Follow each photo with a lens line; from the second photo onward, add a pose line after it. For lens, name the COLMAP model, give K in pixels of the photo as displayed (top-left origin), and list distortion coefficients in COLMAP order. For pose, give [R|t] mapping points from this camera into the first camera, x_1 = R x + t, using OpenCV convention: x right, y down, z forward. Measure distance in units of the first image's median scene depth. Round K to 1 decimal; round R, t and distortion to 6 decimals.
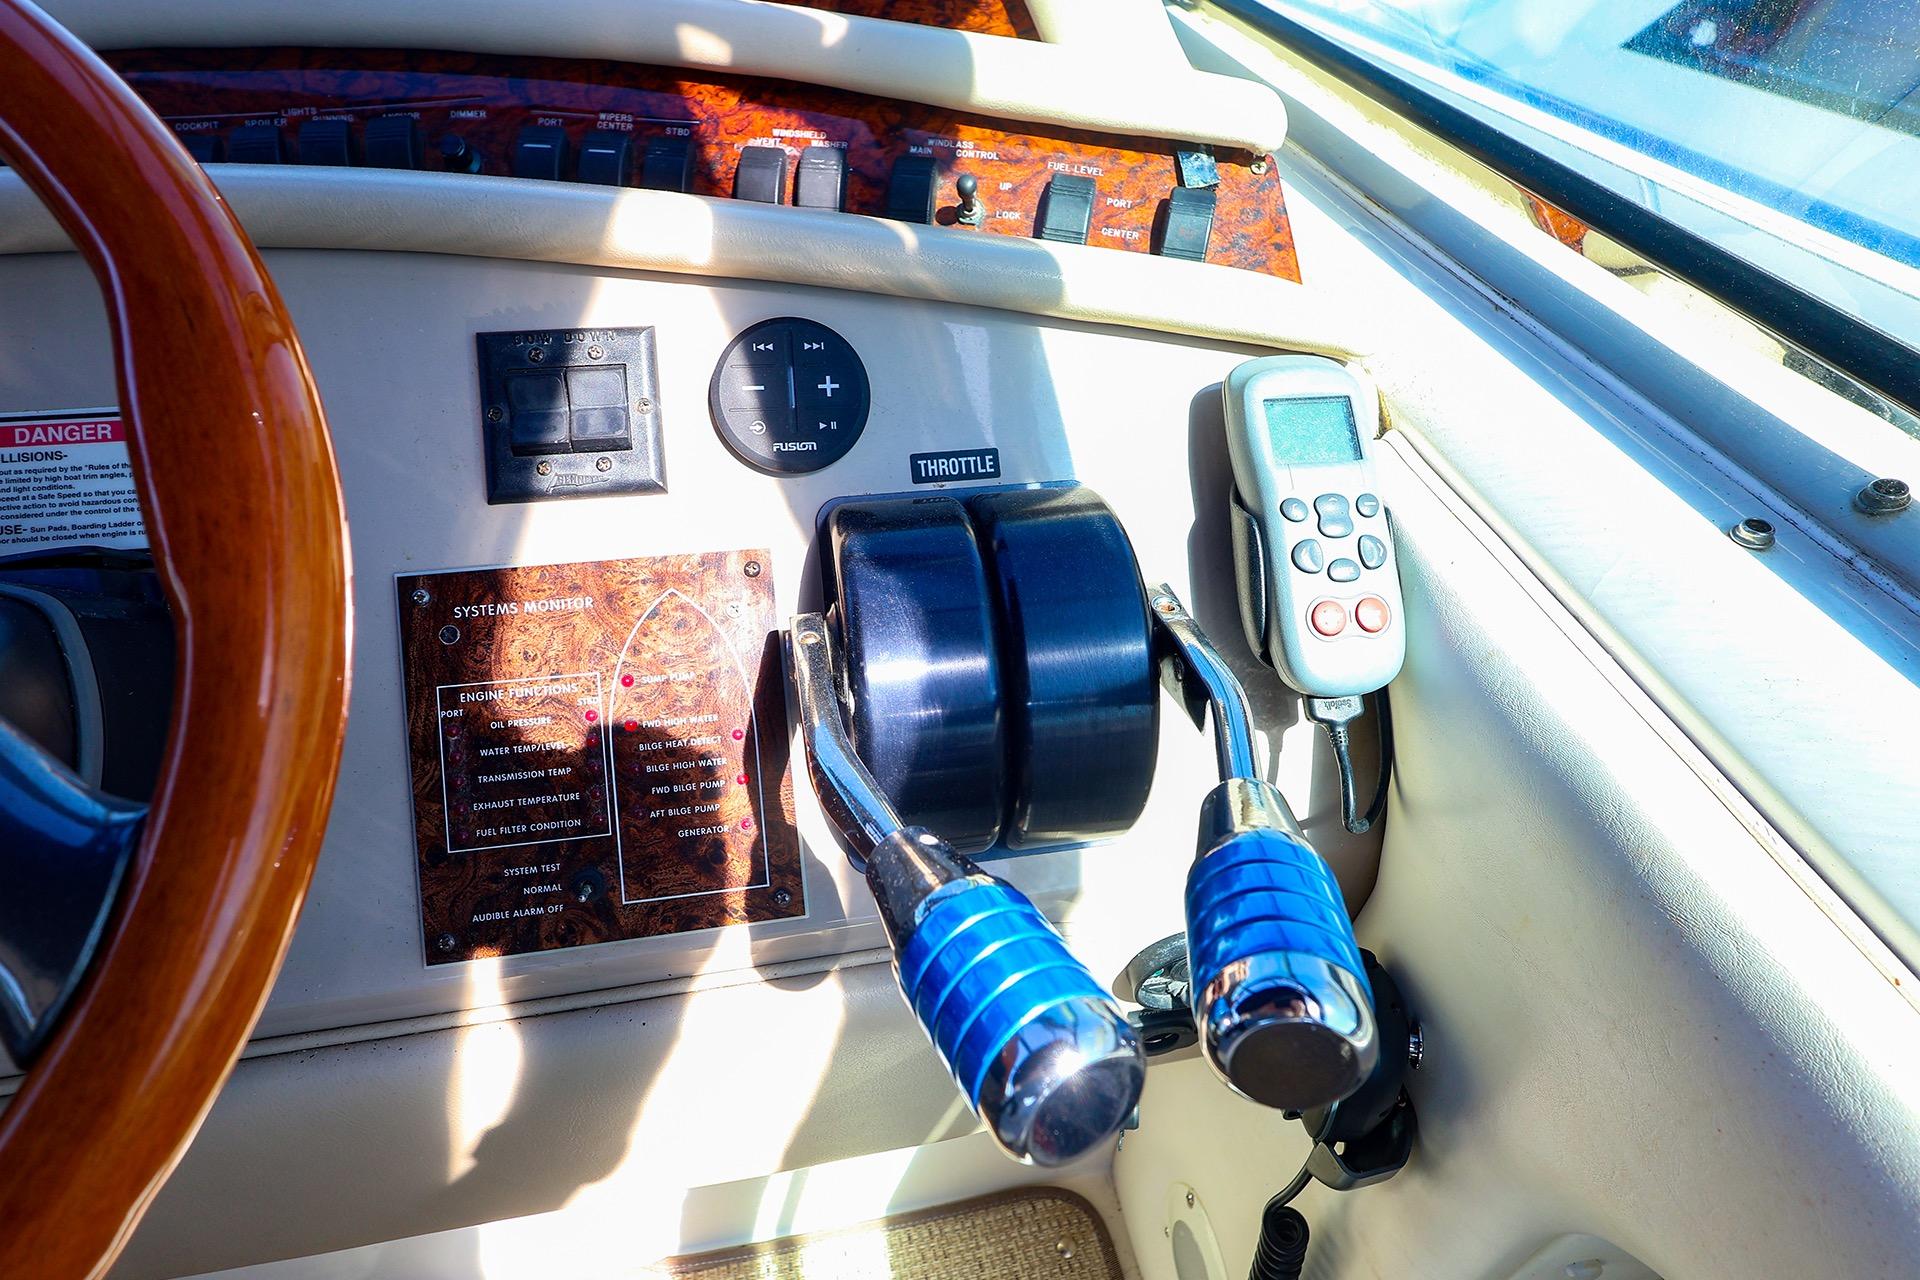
lens RADIAL K [[1000.6, 0, 970.0], [0, 1000.6, 643.1], [0, 0, 1]] dist [-0.002976, 0.001612]
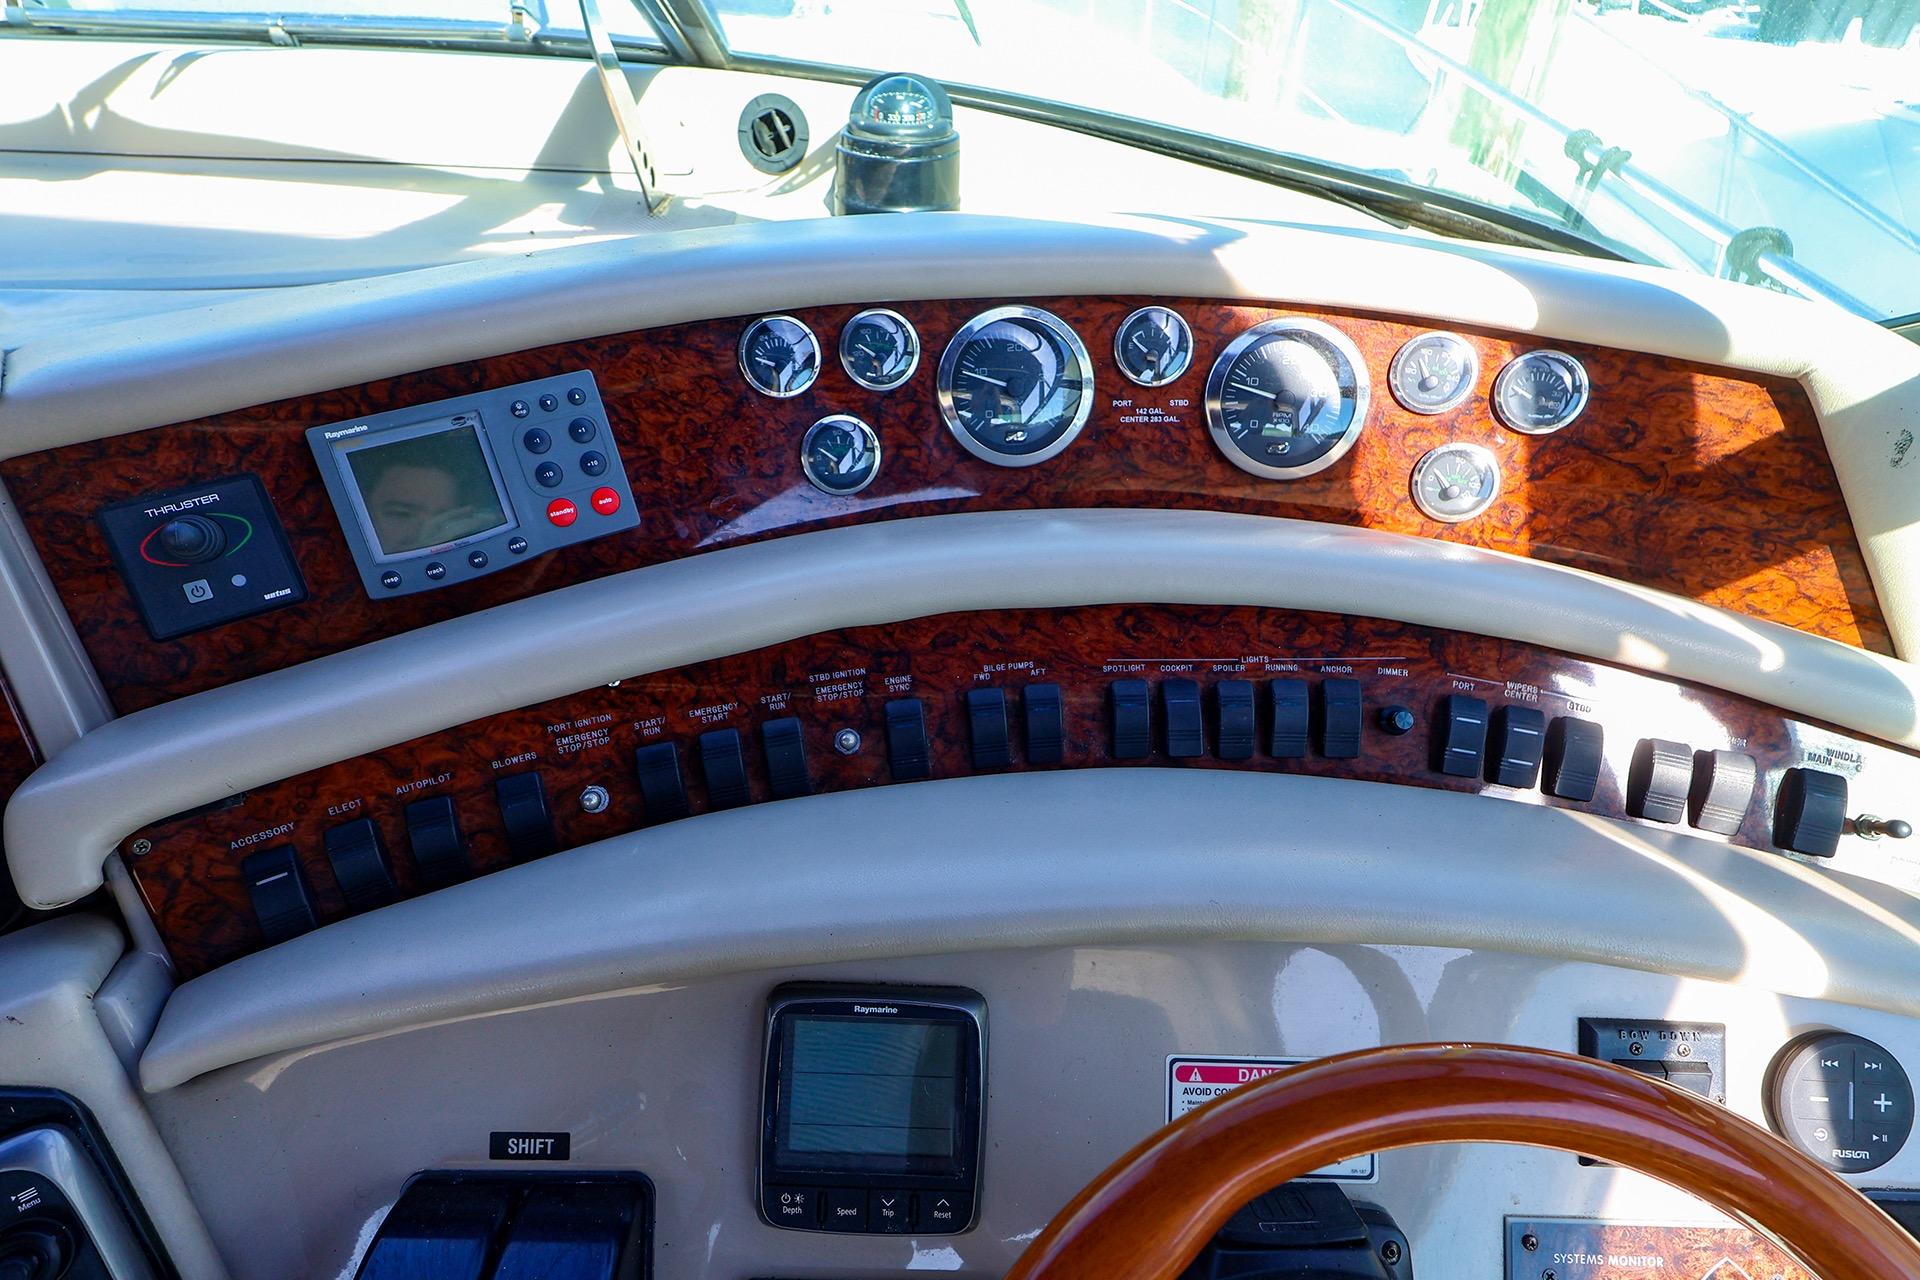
lens RADIAL K [[1000.6, 0, 959.2], [0, 1000.6, 631.7], [0, 0, 1]] dist [-0.002976, 0.001612]
pose [[0.981404, 0.118774, -0.150793, -0.847698], [-0.120151, 0.992756, -0.000020, -0.524858], [0.149698, 0.018138, 0.988565, -0.246573]]
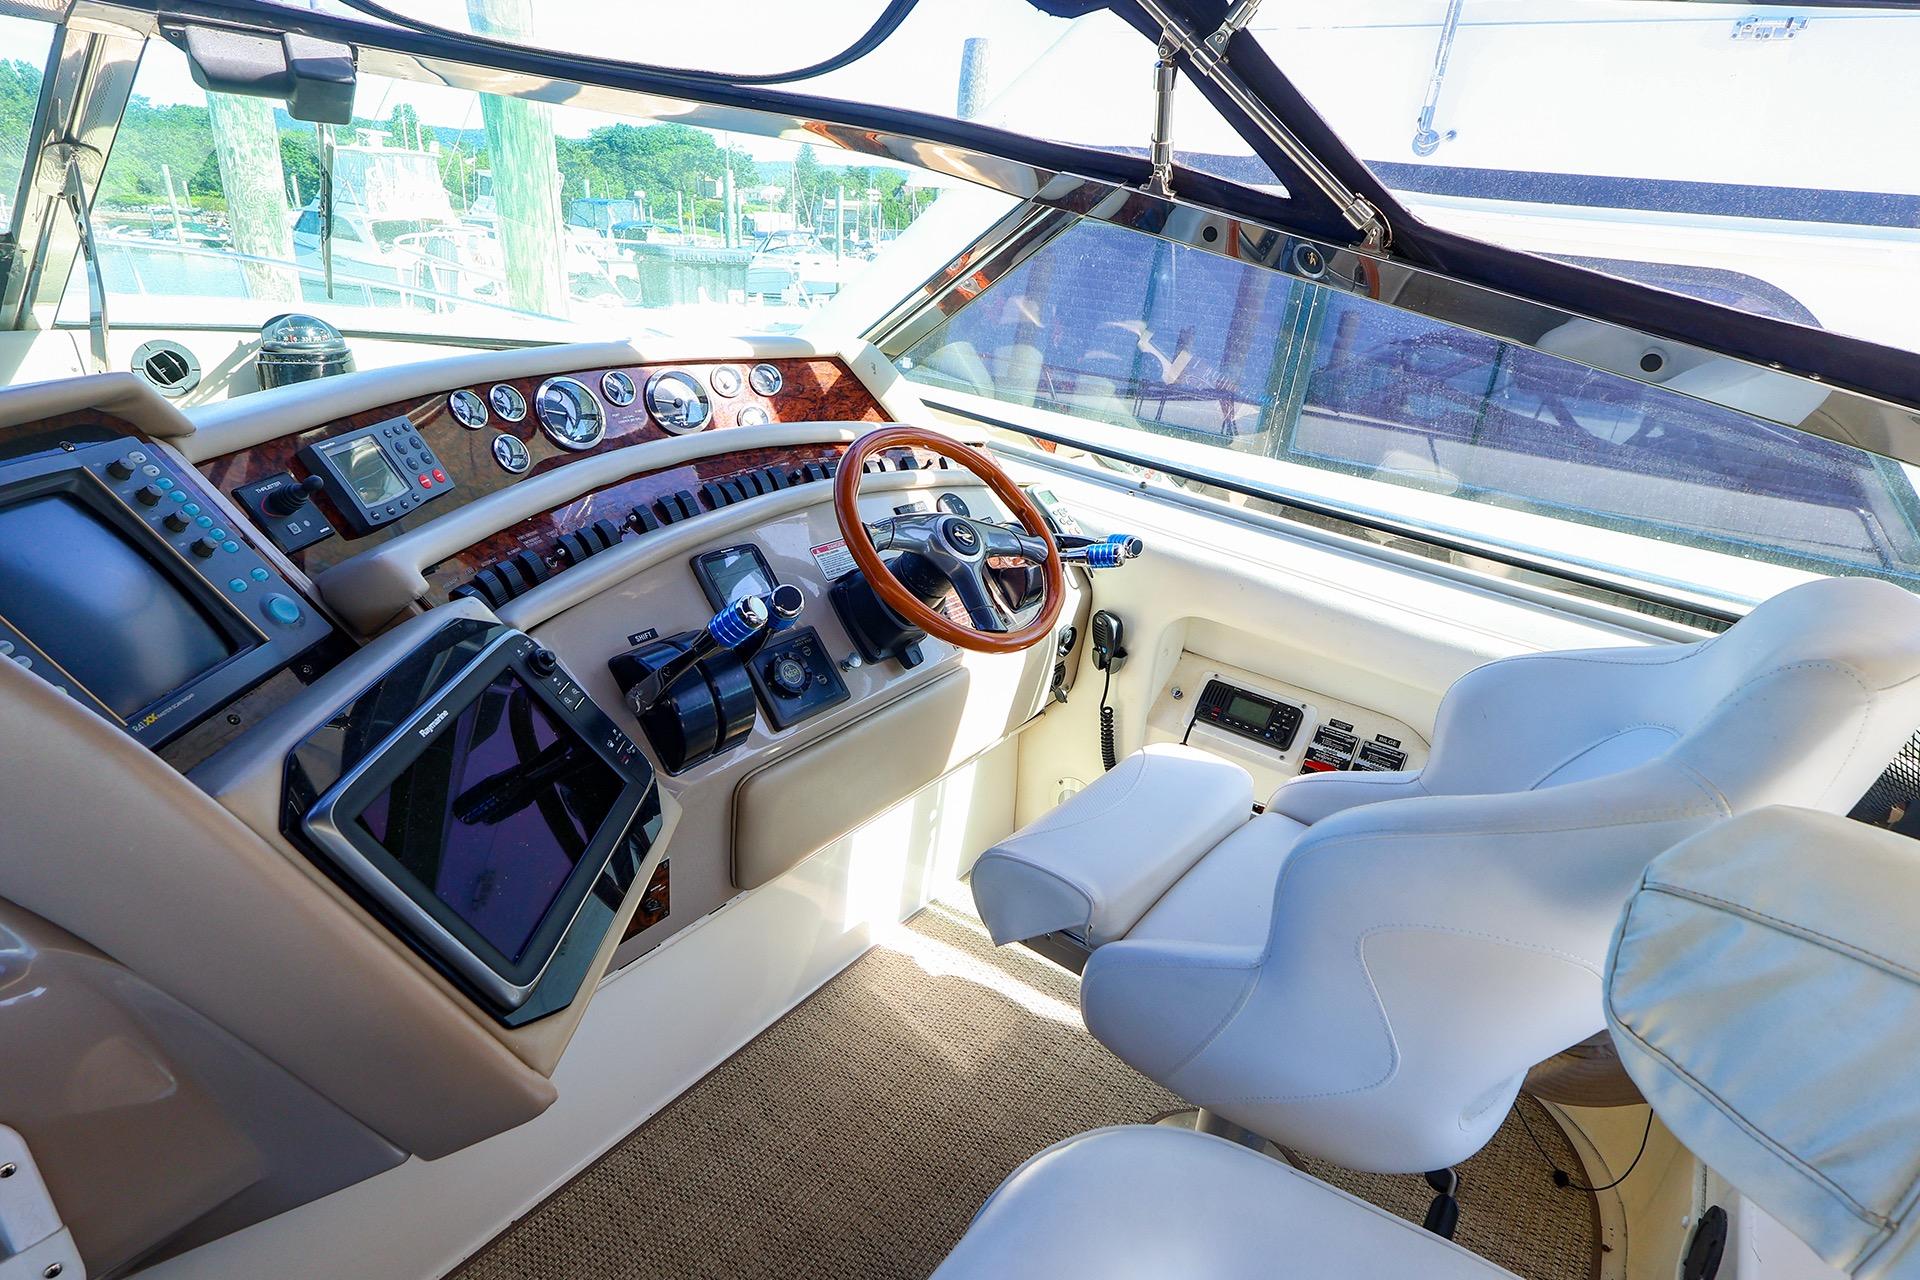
lens RADIAL K [[1000.6, 0, 961.3], [0, 1000.6, 631.7], [0, 0, 1]] dist [-0.002976, 0.001612]
pose [[0.744541, -0.247799, 0.619883, -2.196089], [0.398662, 0.909844, -0.115122, 0.537527], [-0.535470, 0.332837, 0.776203, -1.567315]]
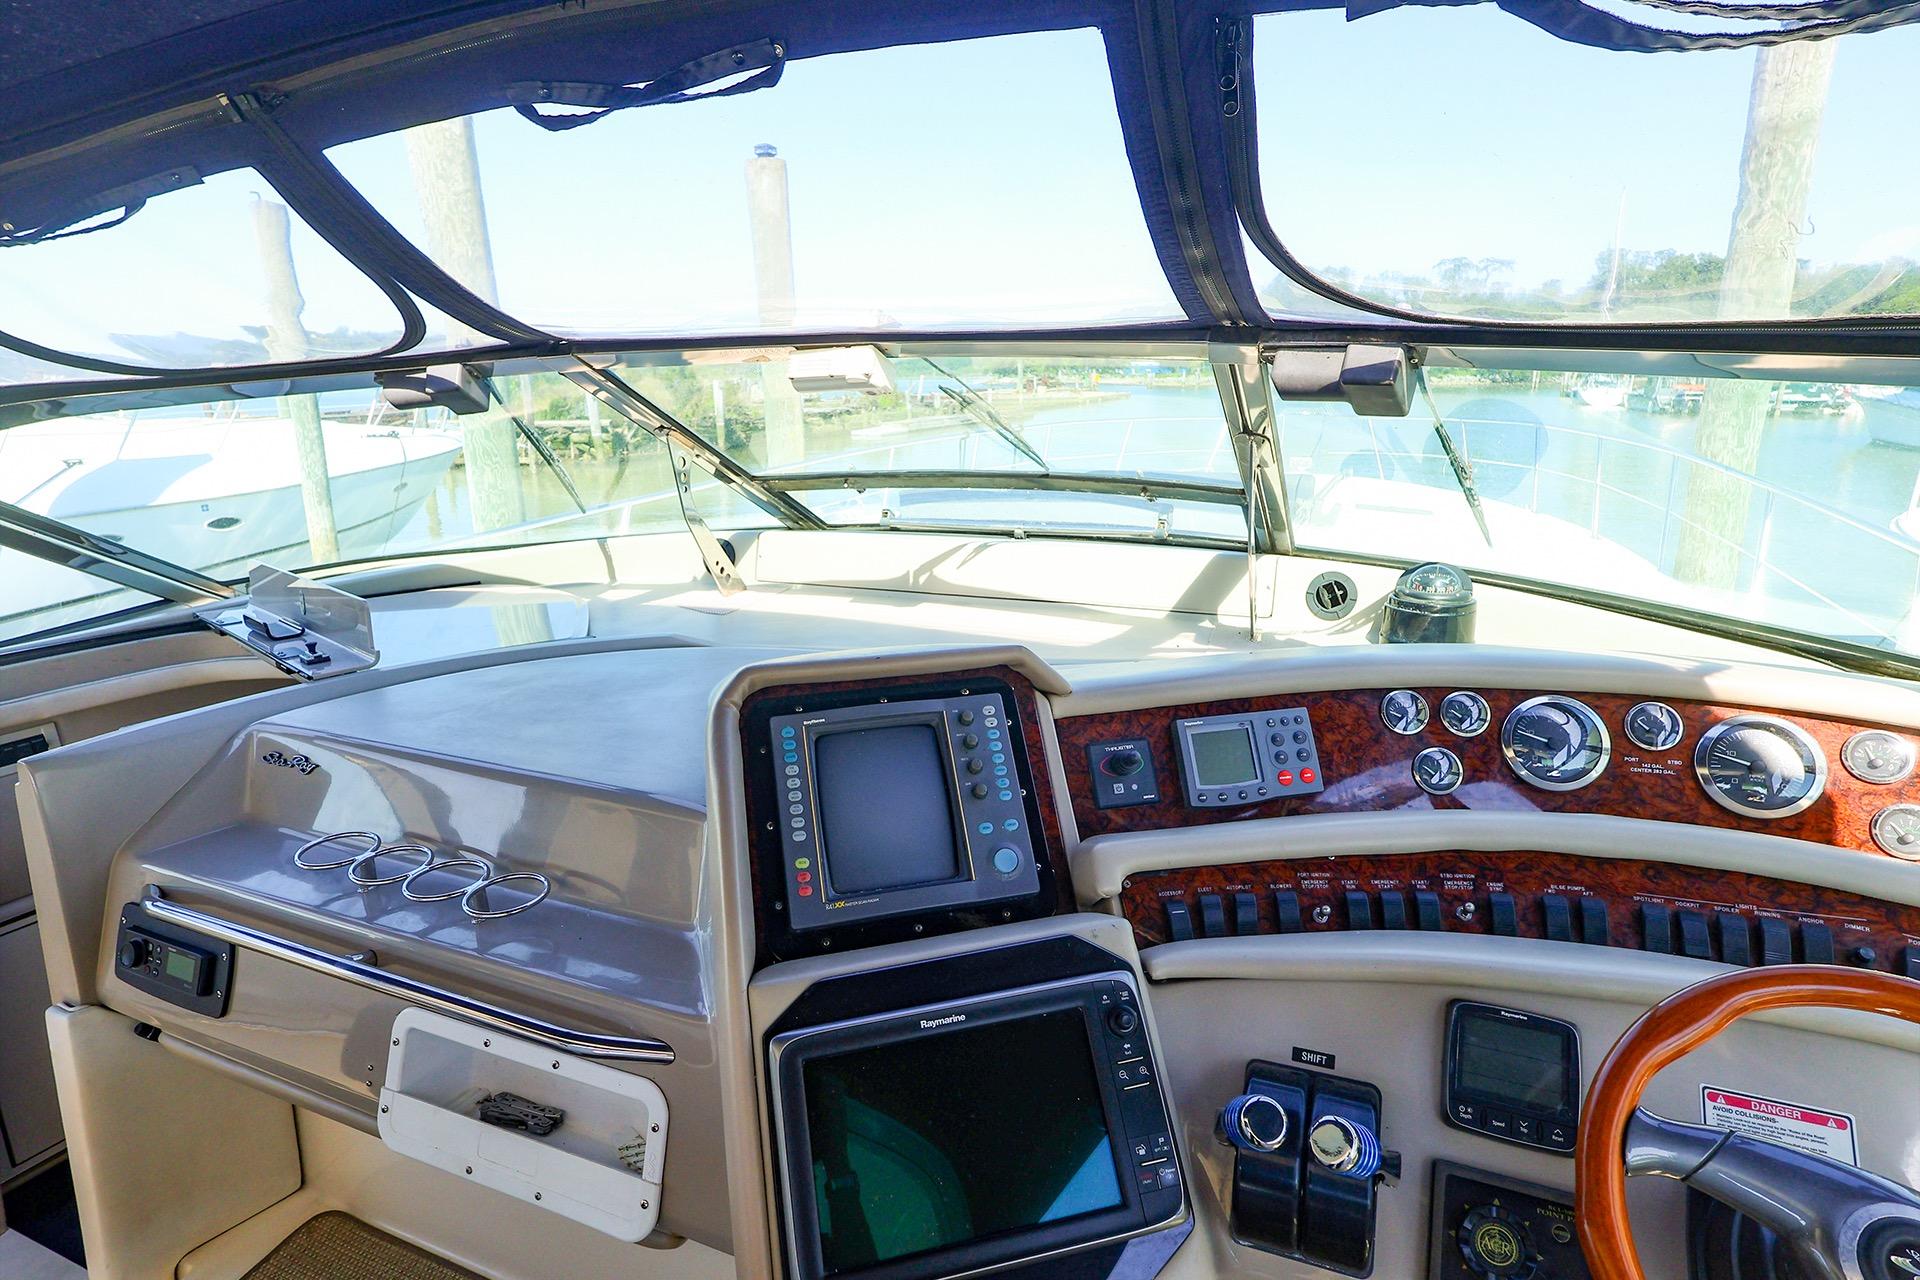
lens RADIAL K [[1000.6, 0, 951.6], [0, 1000.6, 634.3], [0, 0, 1]] dist [-0.002976, 0.001612]
pose [[0.829669, 0.092286, -0.550575, -0.934117], [-0.308318, 0.897932, -0.314100, 0.074839], [0.465391, 0.430351, 0.773440, -1.431237]]
